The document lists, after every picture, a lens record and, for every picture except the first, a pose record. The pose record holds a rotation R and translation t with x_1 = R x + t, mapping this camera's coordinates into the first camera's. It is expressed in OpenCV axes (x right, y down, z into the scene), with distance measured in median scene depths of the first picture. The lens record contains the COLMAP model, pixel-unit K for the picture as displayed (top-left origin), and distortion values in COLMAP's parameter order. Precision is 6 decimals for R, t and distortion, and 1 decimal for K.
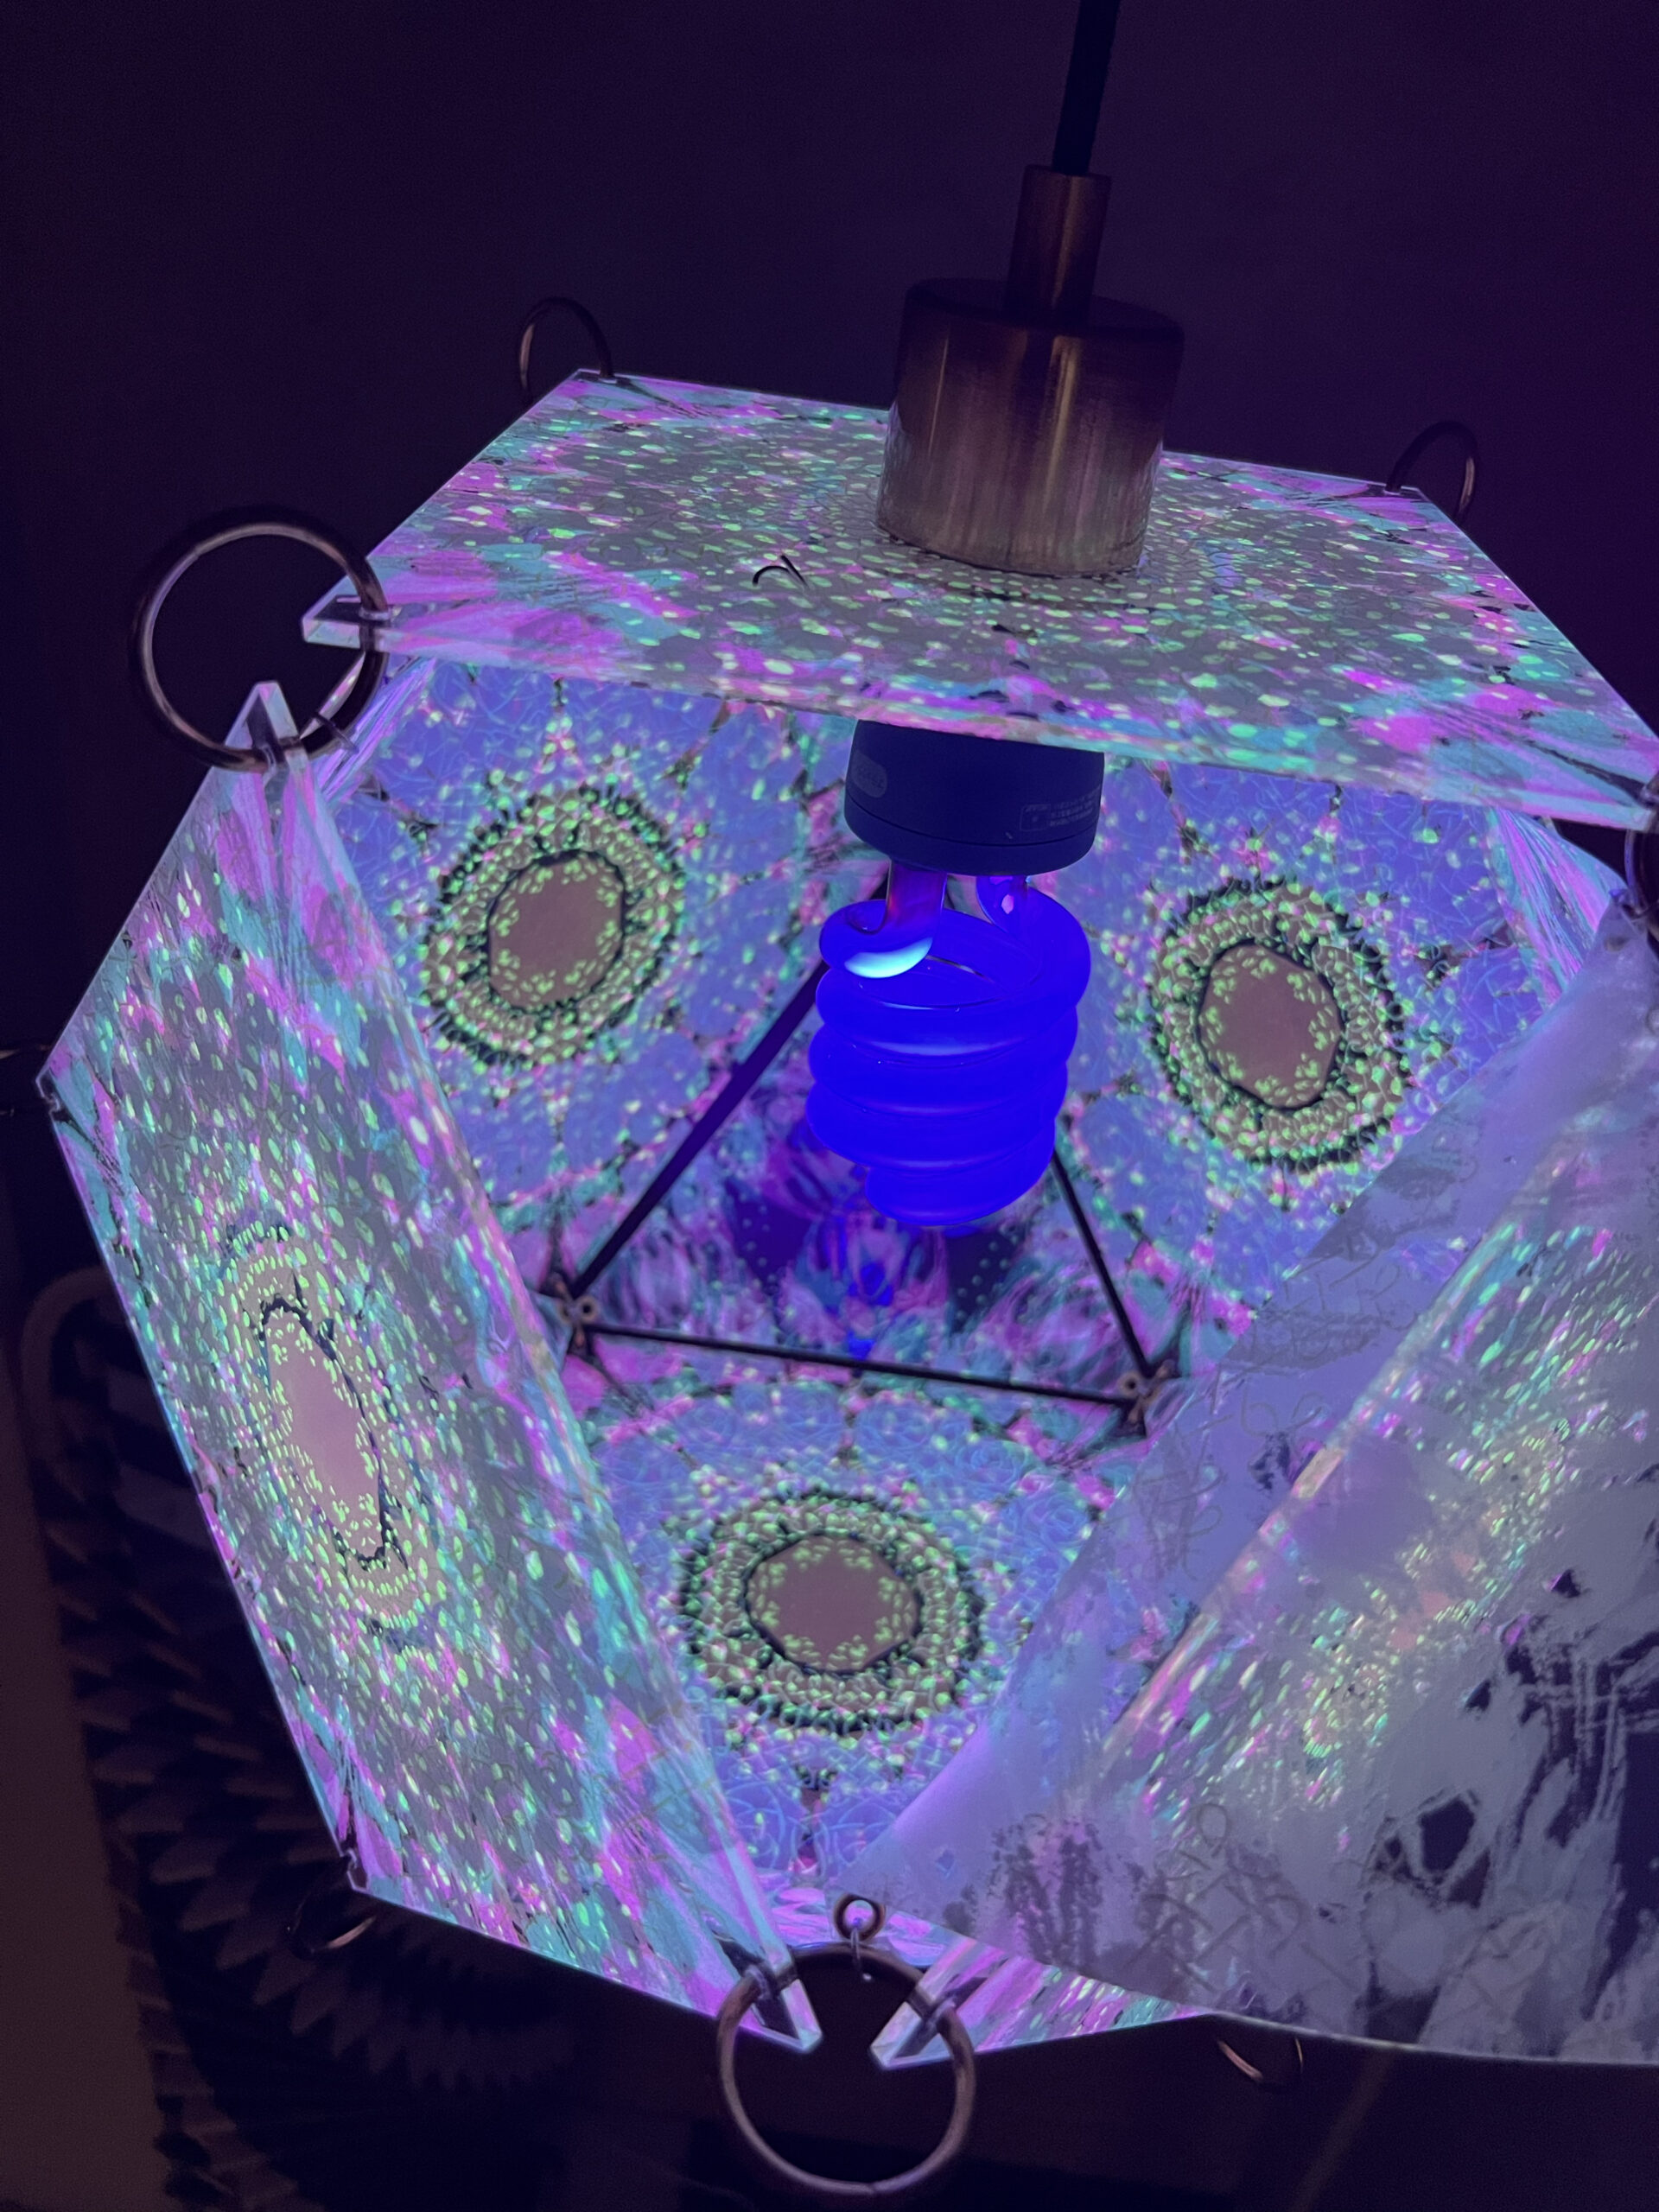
lens RADIAL K [[1663.3, 0, 830.6], [0, 1663.3, 1106.7], [0, 0, 1]] dist [0.022522, -0.056560]
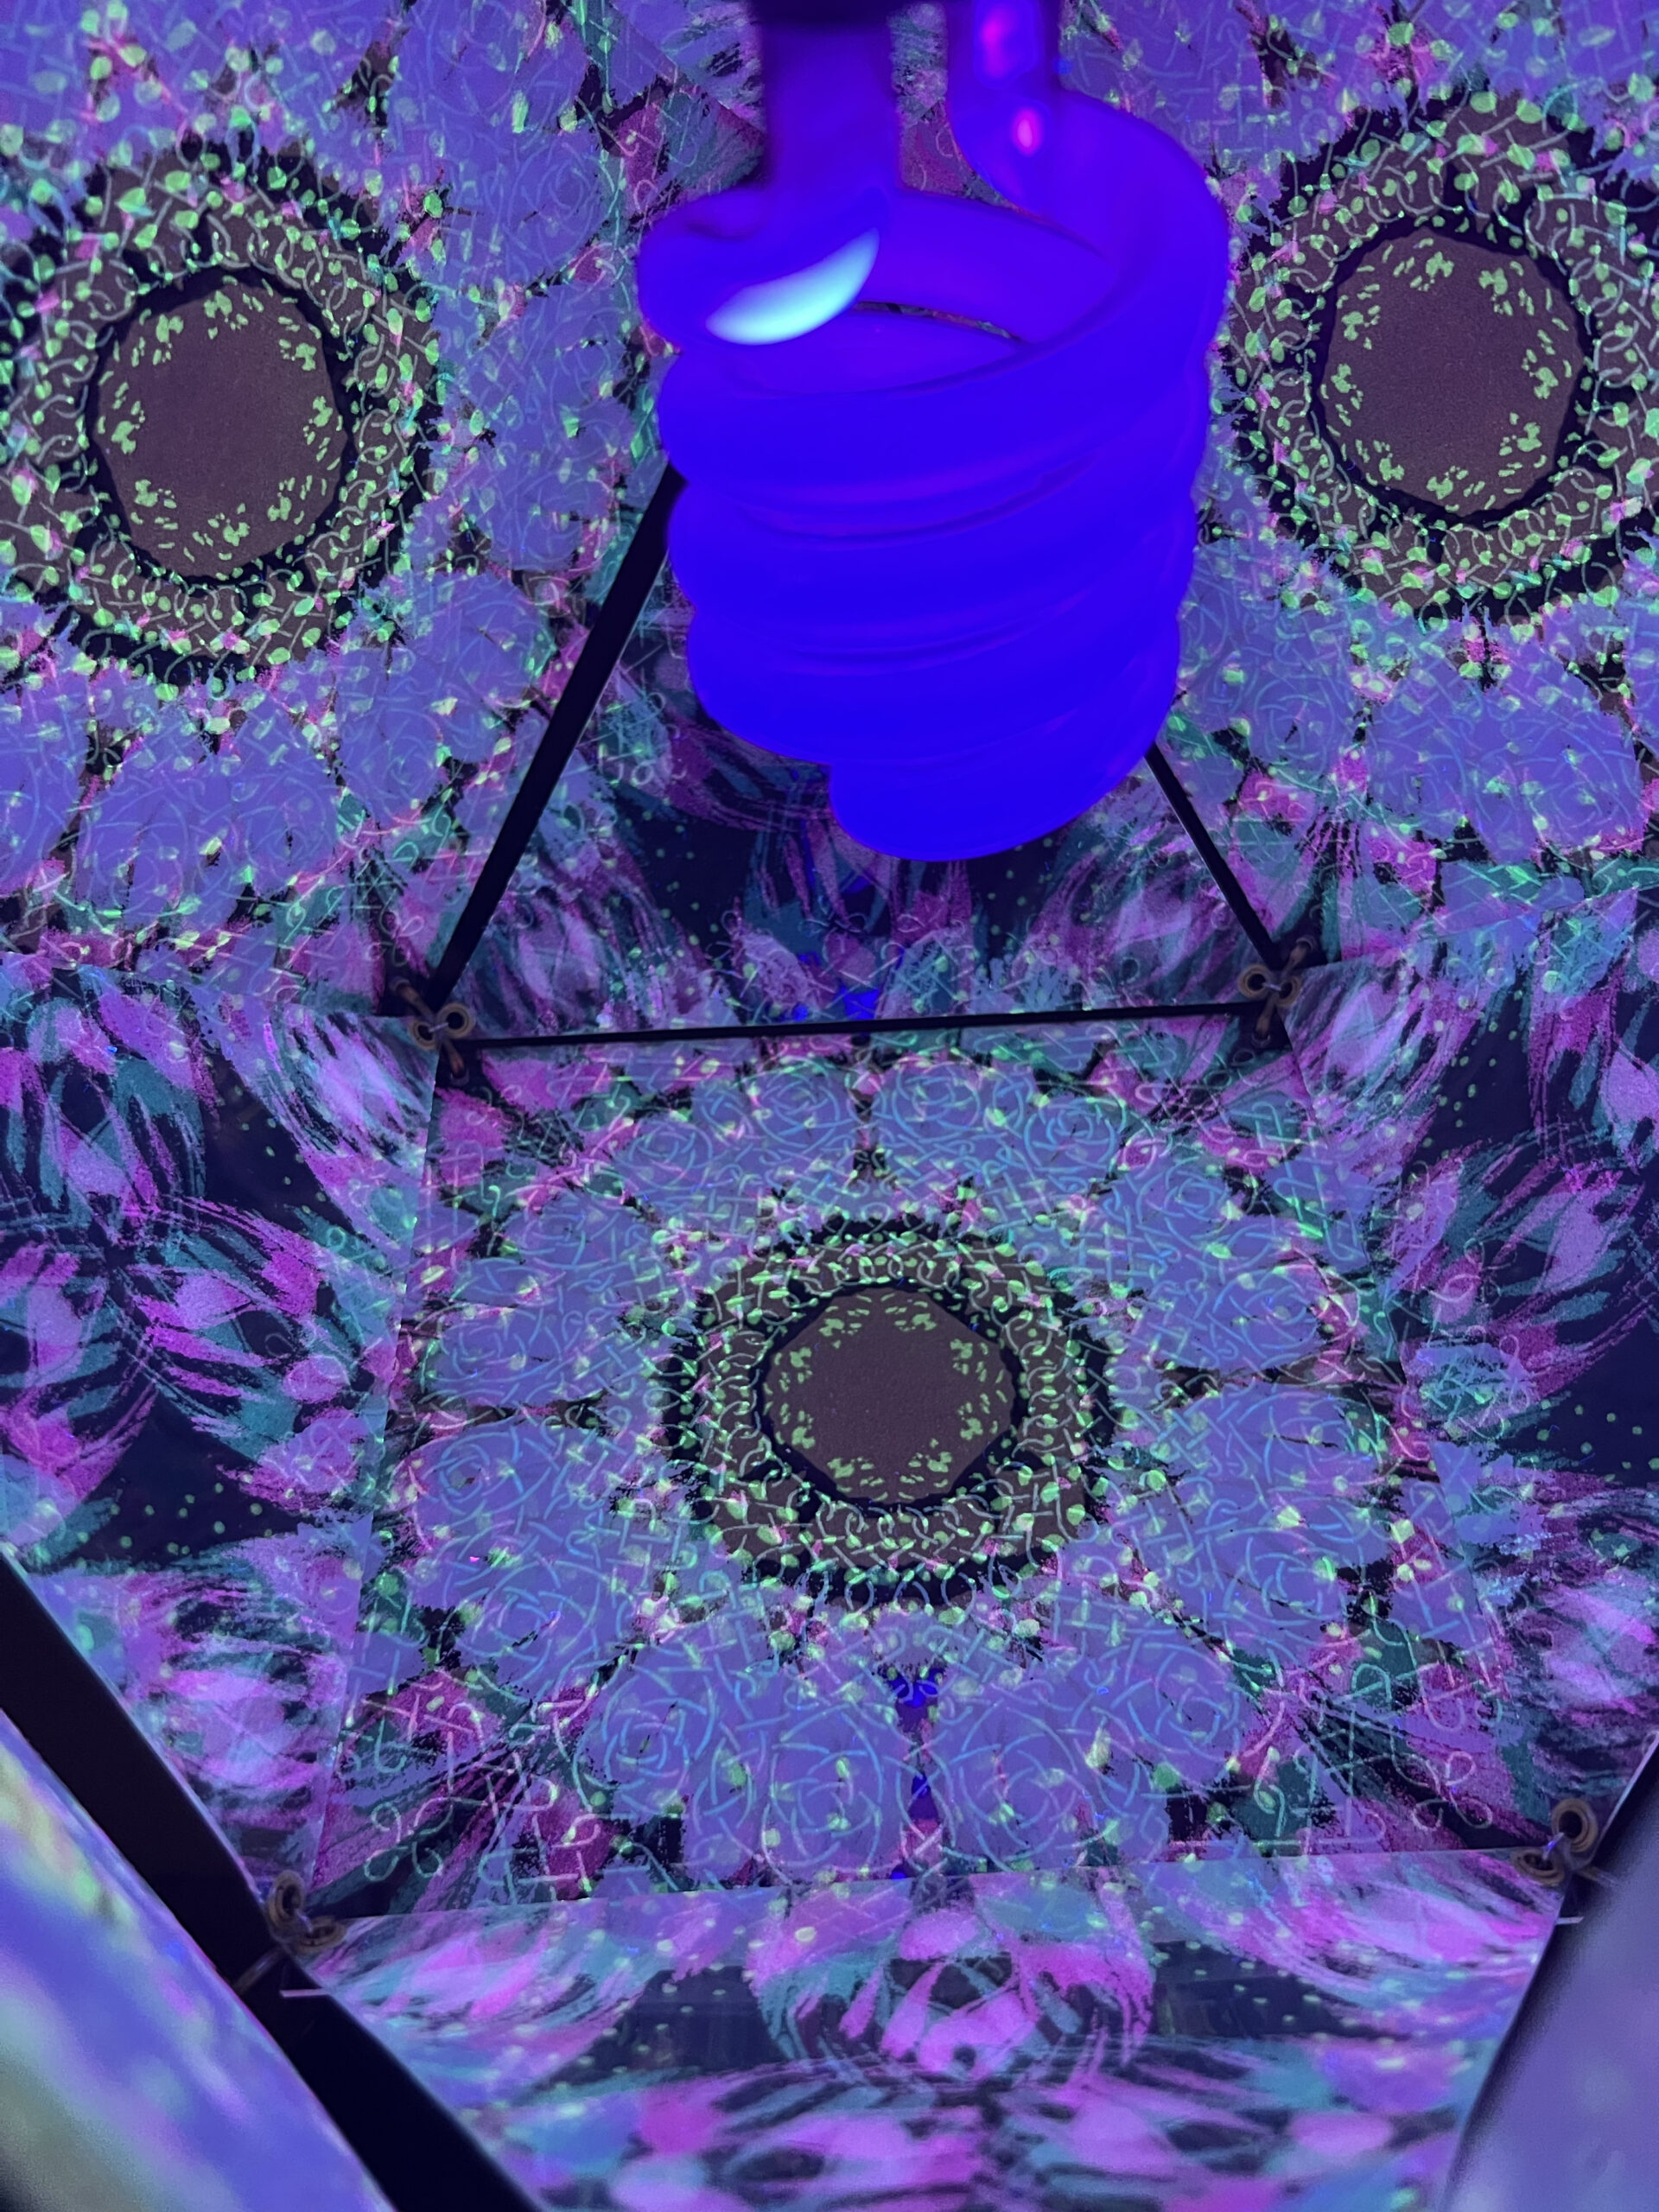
lens RADIAL K [[1663.3, 0, 839.6], [0, 1663.3, 1110.9], [0, 0, 1]] dist [0.022522, -0.056560]
pose [[0.983194, -0.182378, -0.008220, 0.007606], [0.177752, 0.946048, 0.270921, 0.000083], [-0.041634, -0.267829, 0.962567, 0.357419]]
